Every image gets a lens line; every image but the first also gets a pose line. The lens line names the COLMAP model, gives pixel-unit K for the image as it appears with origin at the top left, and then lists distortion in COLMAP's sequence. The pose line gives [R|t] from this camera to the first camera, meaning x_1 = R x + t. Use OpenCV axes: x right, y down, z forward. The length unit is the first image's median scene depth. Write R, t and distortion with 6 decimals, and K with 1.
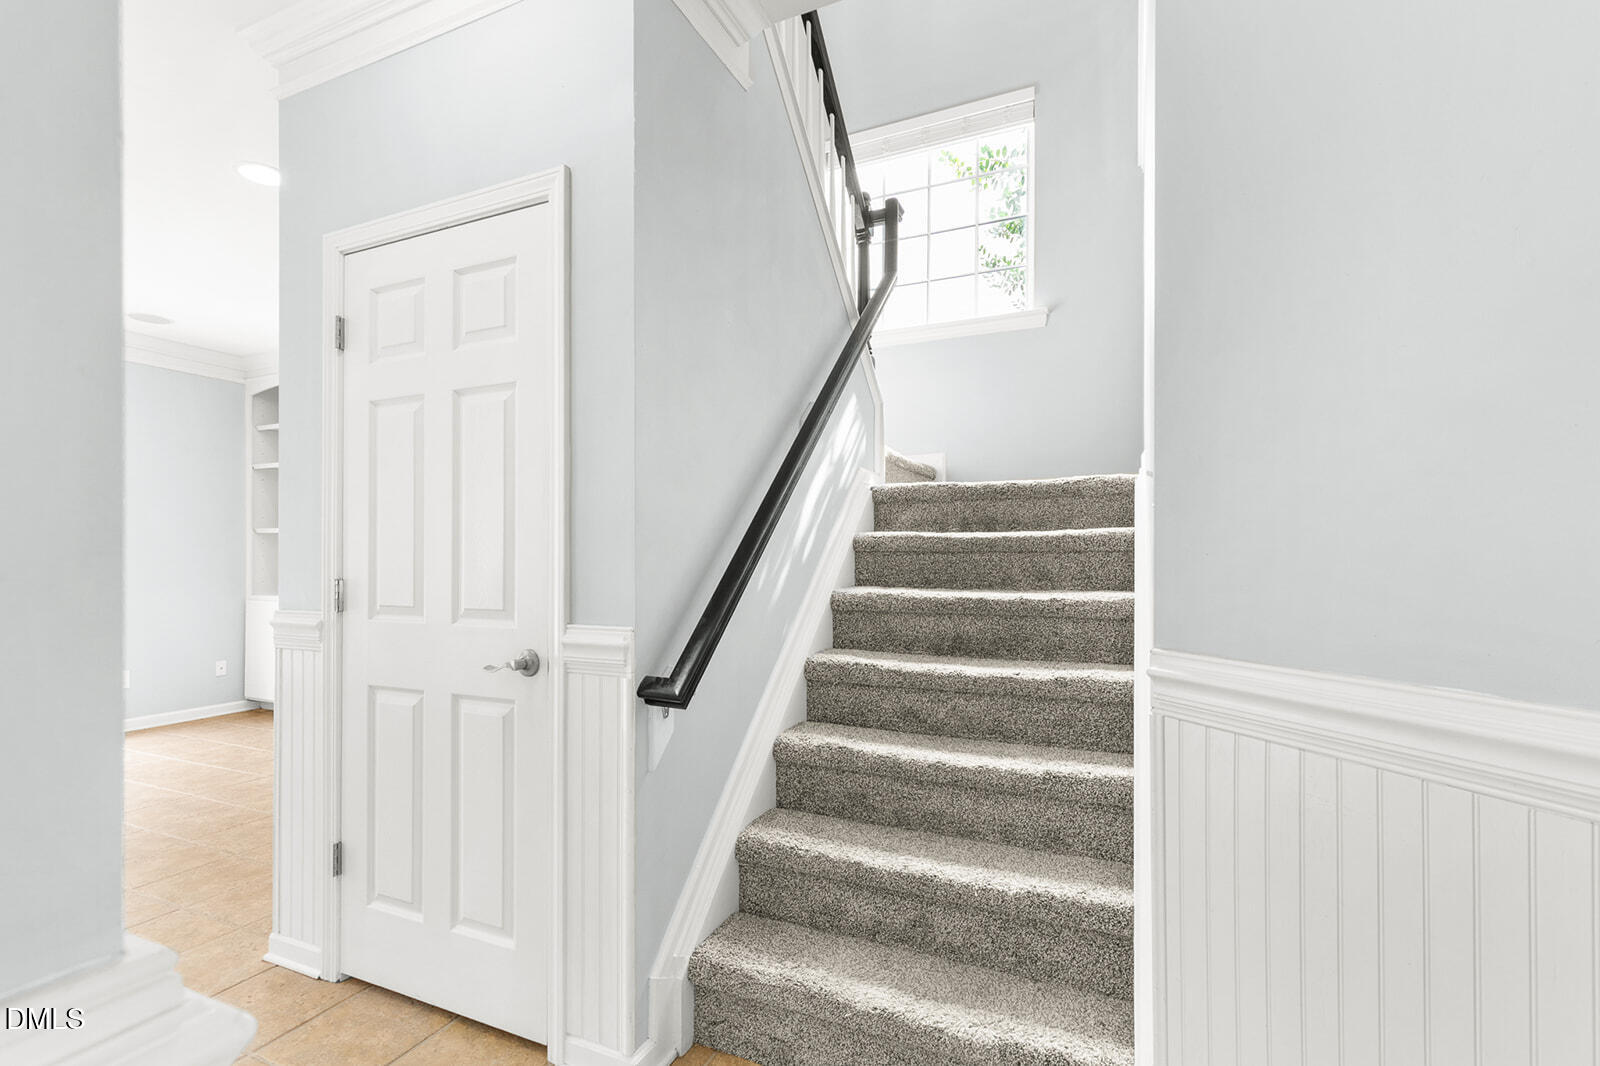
lens RADIAL K [[729.4, 0, 797.9], [0, 729.4, 549.2], [0, 0, 1]] dist [0.008508, -0.001141]
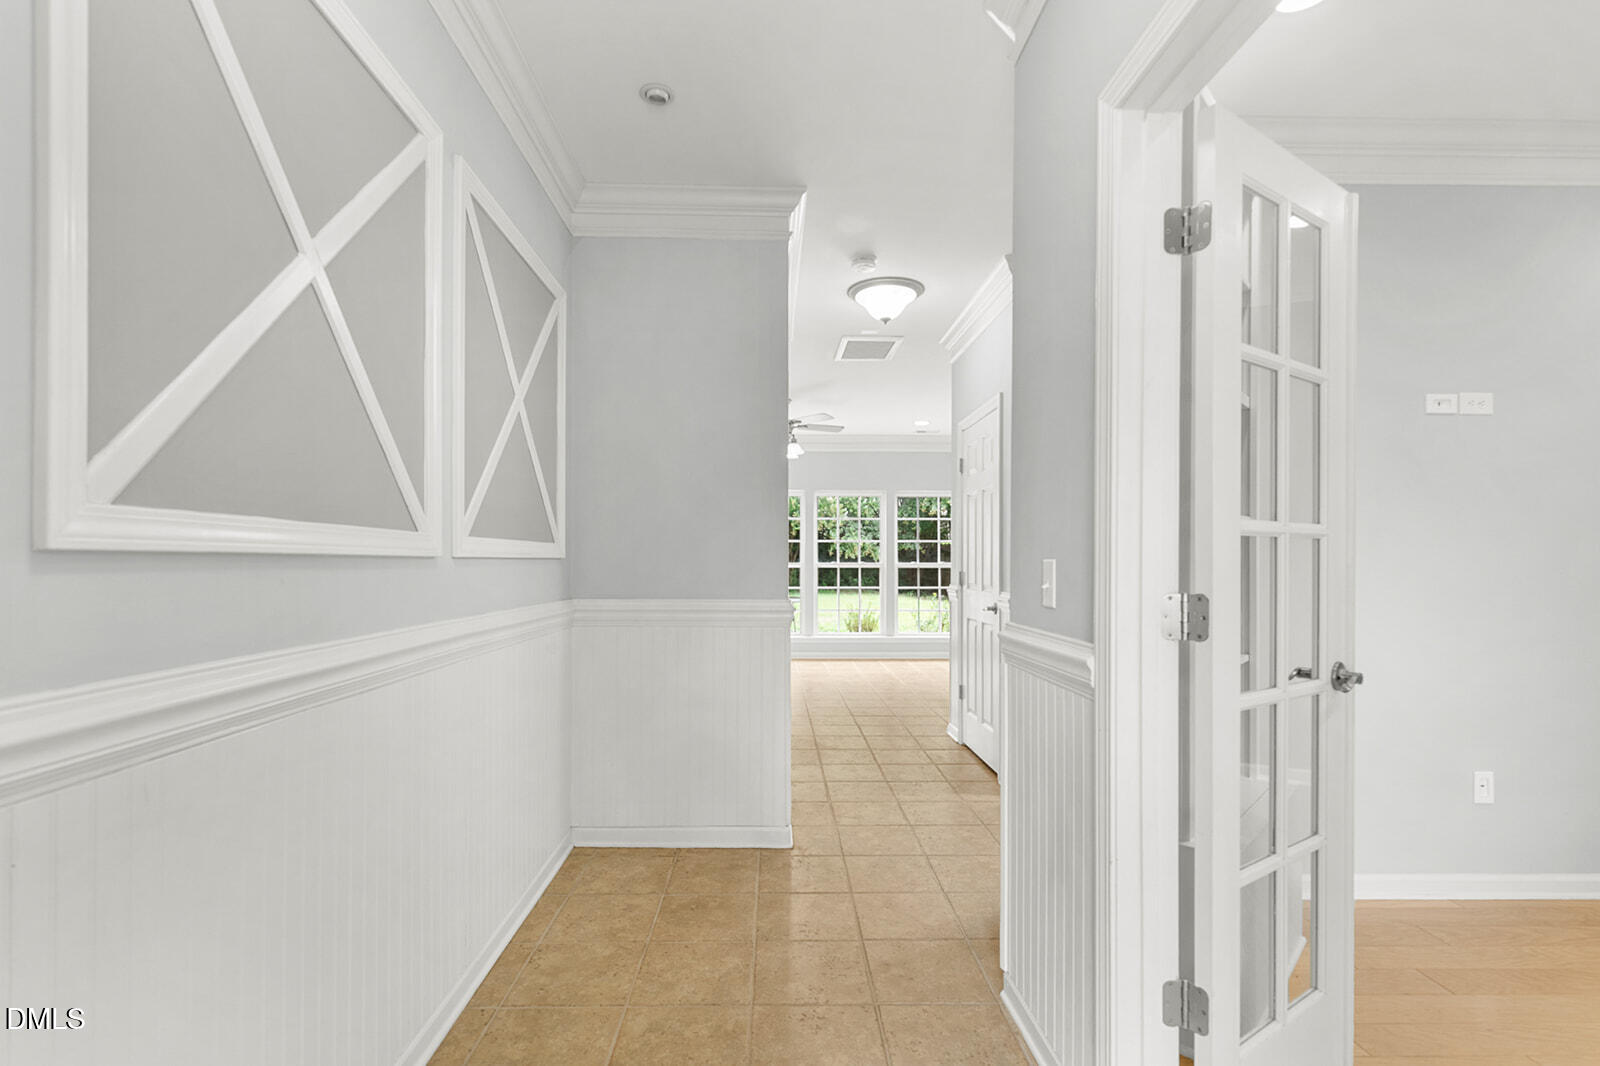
lens RADIAL K [[729.4, 0, 790.9], [0, 729.4, 557.3], [0, 0, 1]] dist [0.008508, -0.001141]
pose [[0.441543, 0.000138, -0.897240, 1.216612], [0.002045, 0.999997, 0.001160, -0.007938], [0.897238, -0.002347, 0.441541, -0.509022]]
